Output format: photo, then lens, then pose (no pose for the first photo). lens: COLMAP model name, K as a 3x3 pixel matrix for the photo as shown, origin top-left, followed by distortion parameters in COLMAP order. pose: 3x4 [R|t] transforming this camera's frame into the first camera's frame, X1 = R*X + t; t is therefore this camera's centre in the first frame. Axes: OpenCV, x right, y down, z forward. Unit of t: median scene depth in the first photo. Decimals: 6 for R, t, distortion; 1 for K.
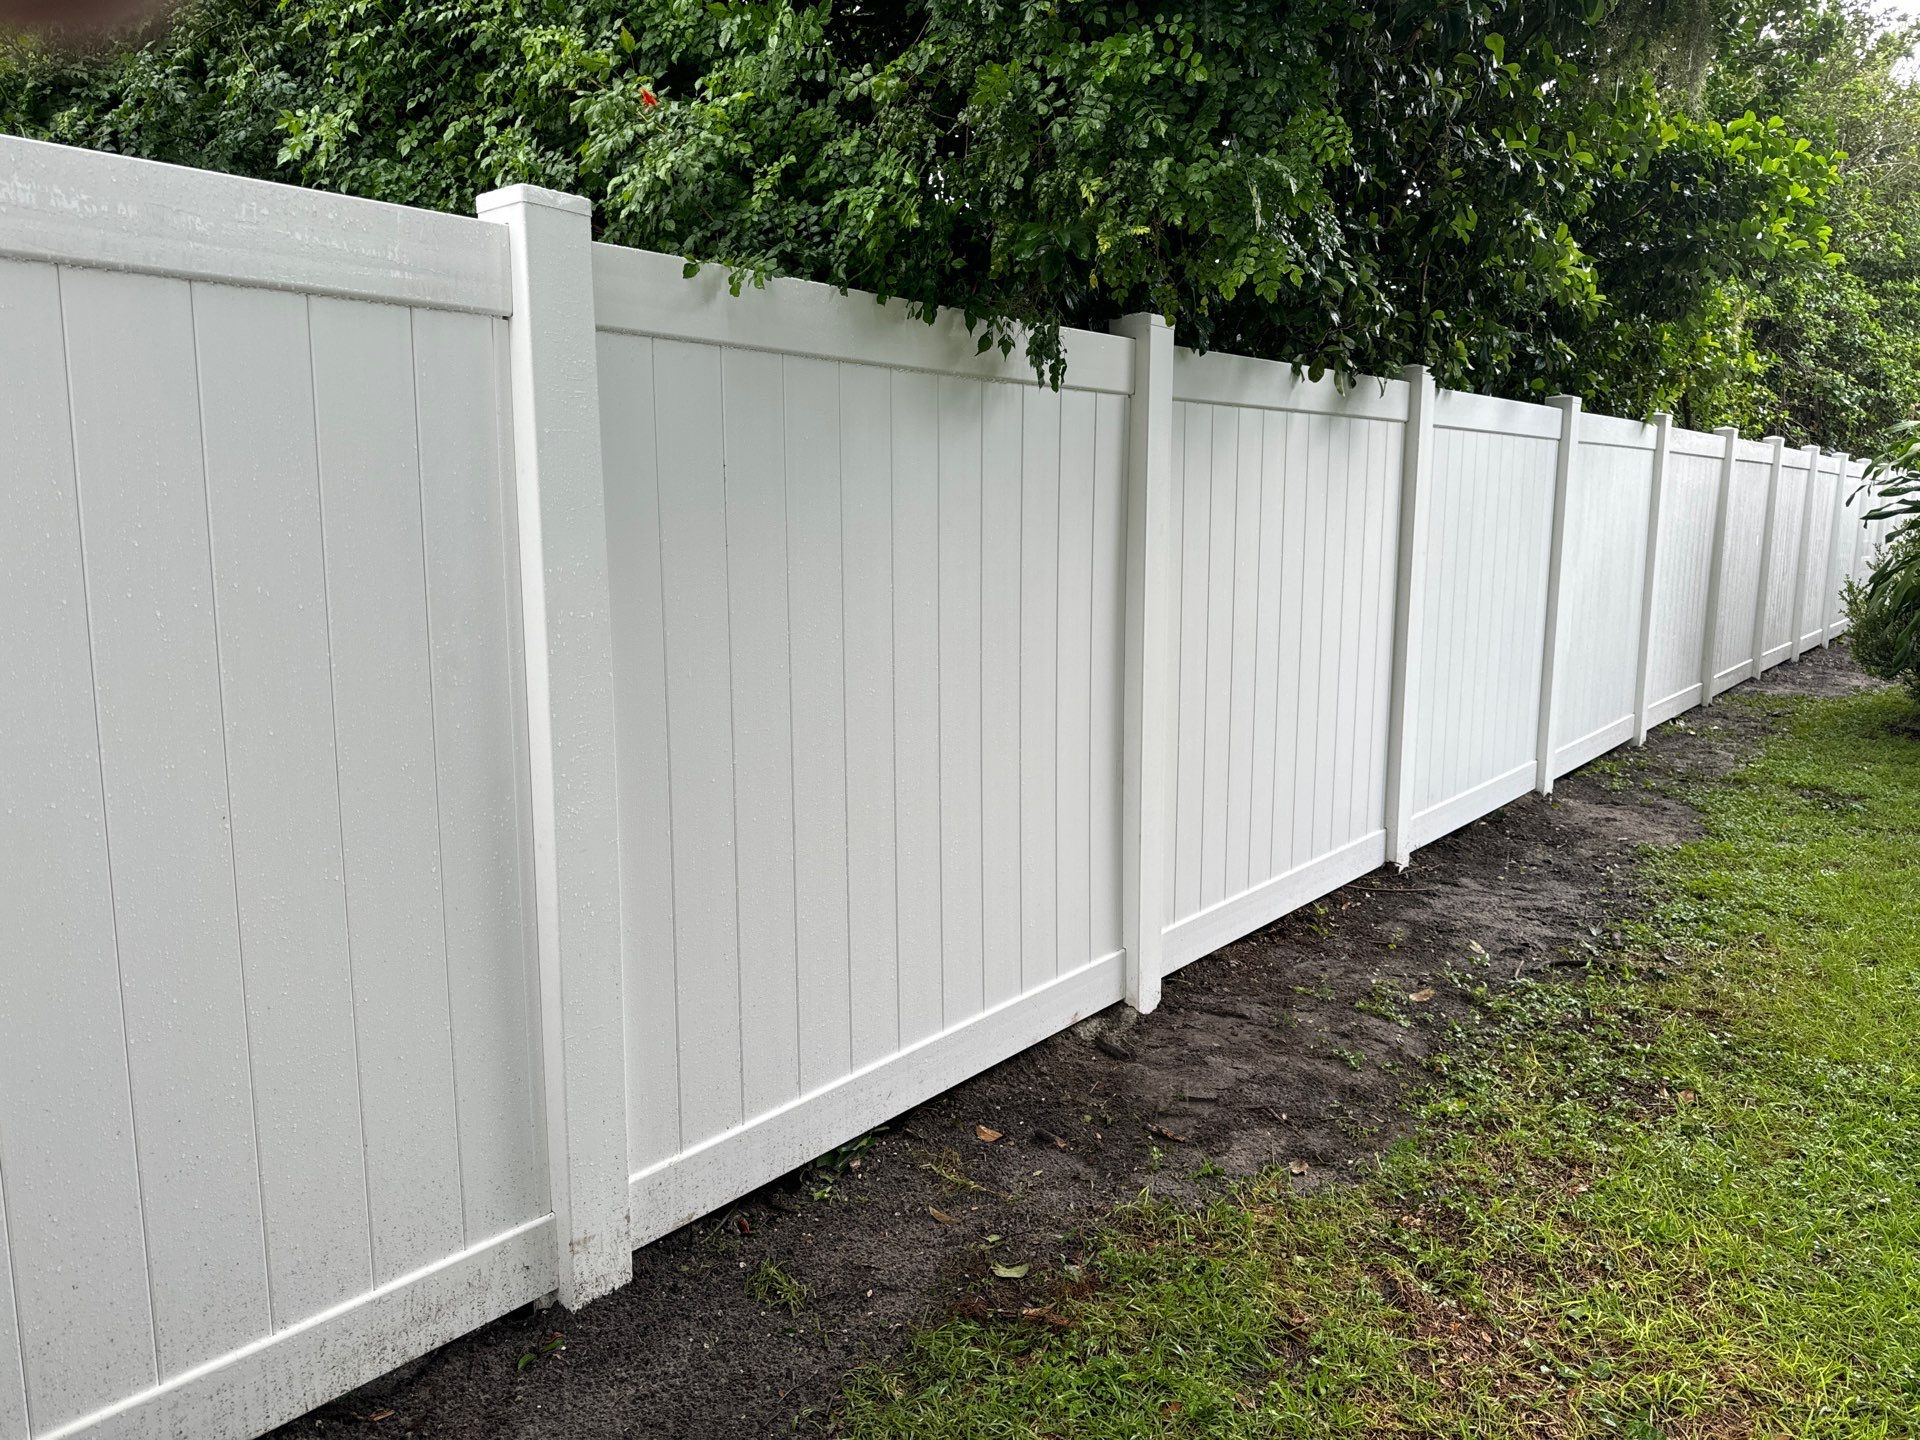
lens RADIAL K [[1357.3, 0, 960.0], [0, 1357.3, 720.0], [0, 0, 1]] dist [0.023541, -0.029554]
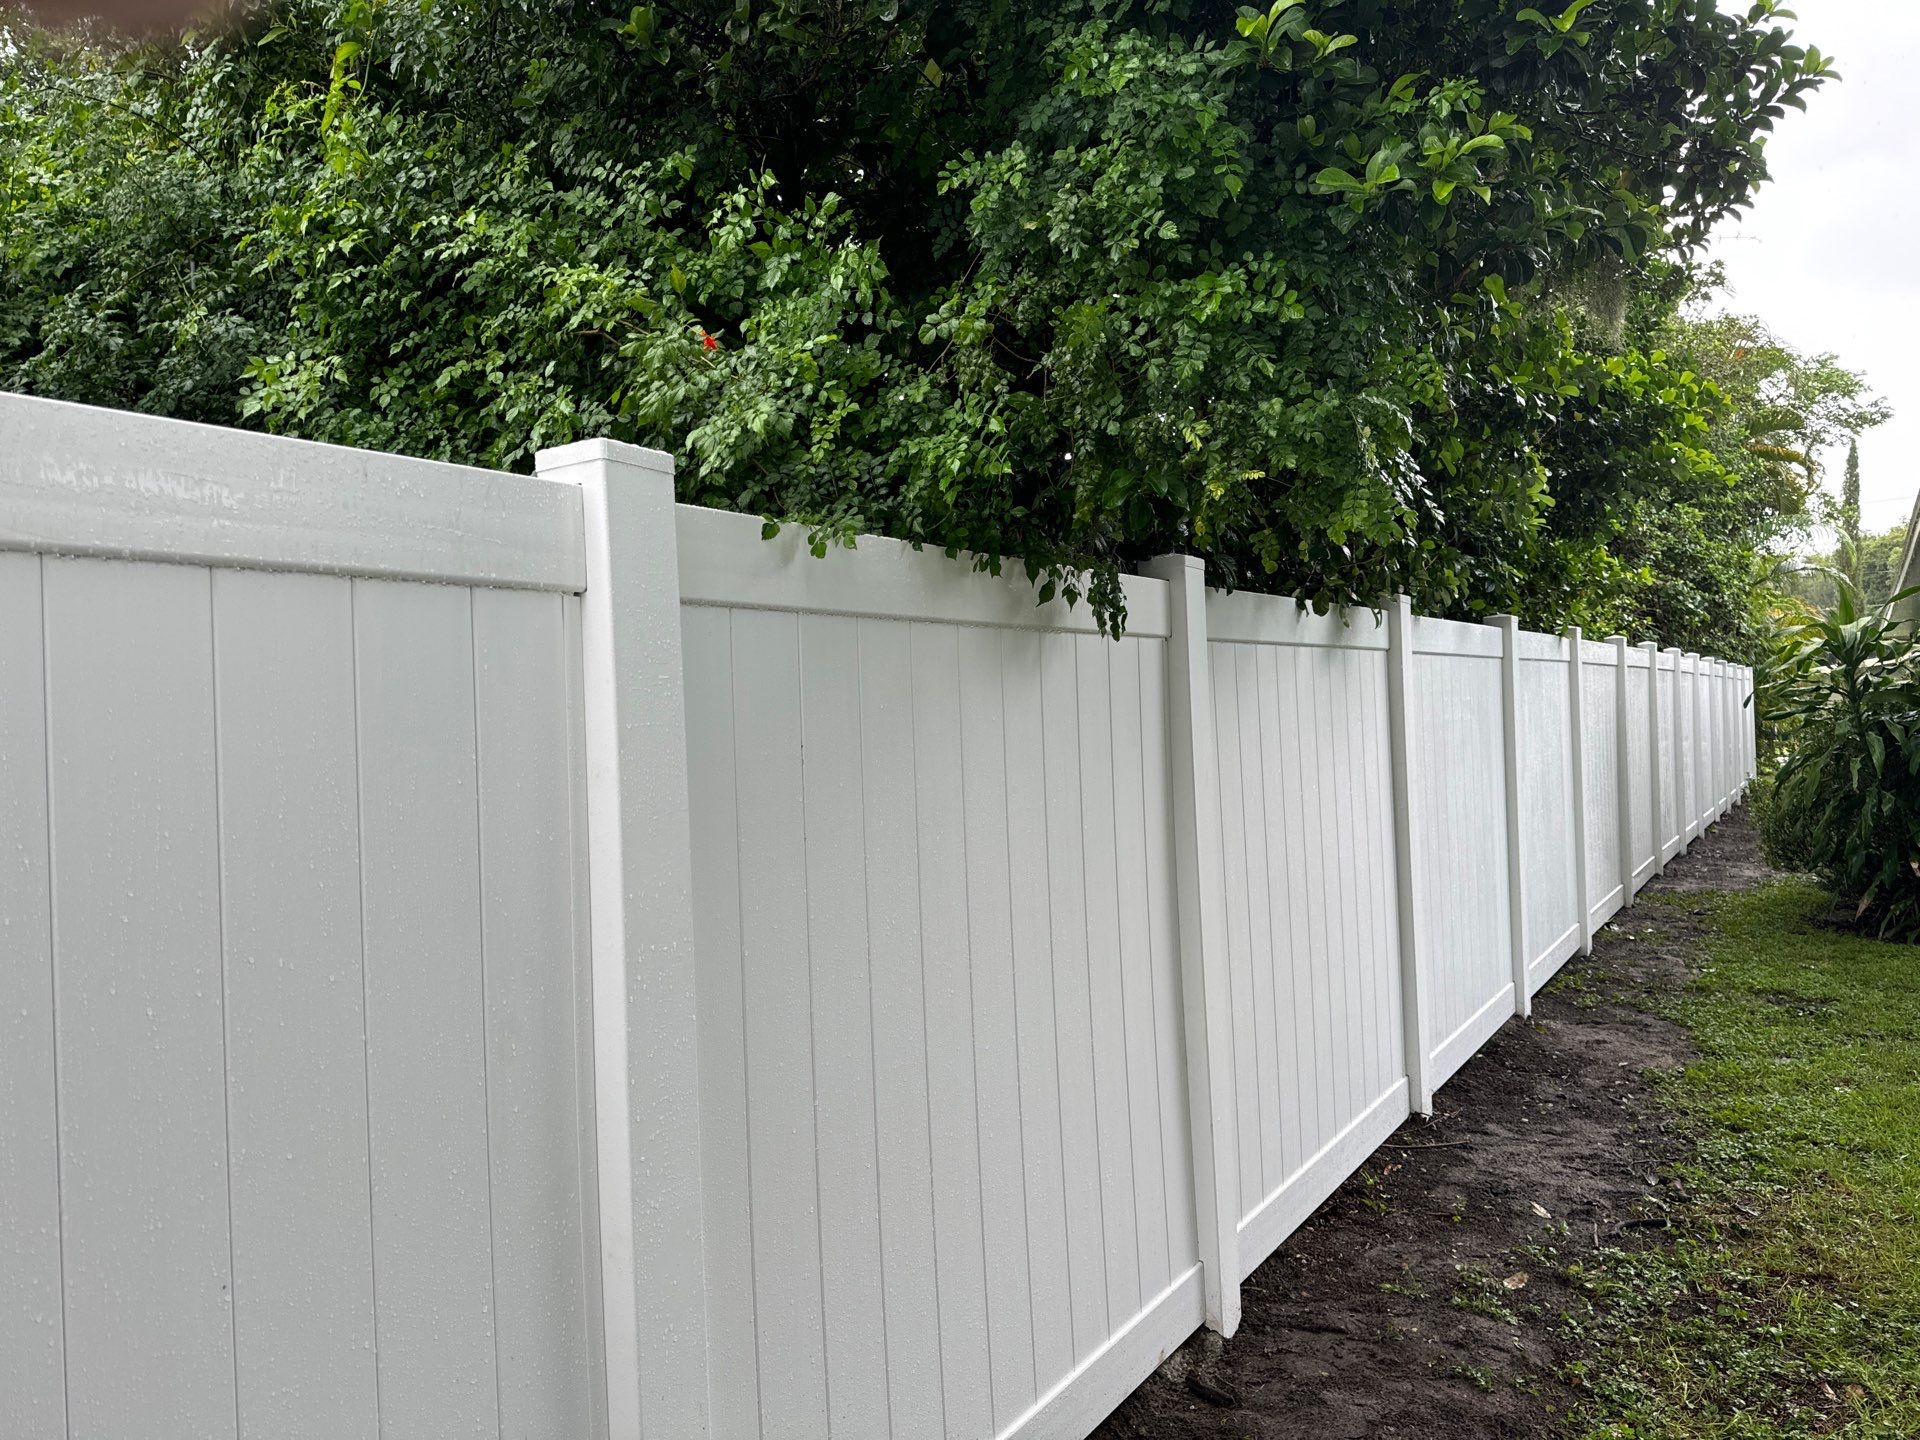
lens RADIAL K [[1343.3, 0, 960.0], [0, 1343.3, 720.0], [0, 0, 1]] dist [0.068252, -0.105458]
pose [[0.992988, -0.038048, 0.111924, -0.137926], [0.055017, 0.986745, -0.152668, -0.057698], [-0.104631, 0.157756, 0.981919, 0.130458]]
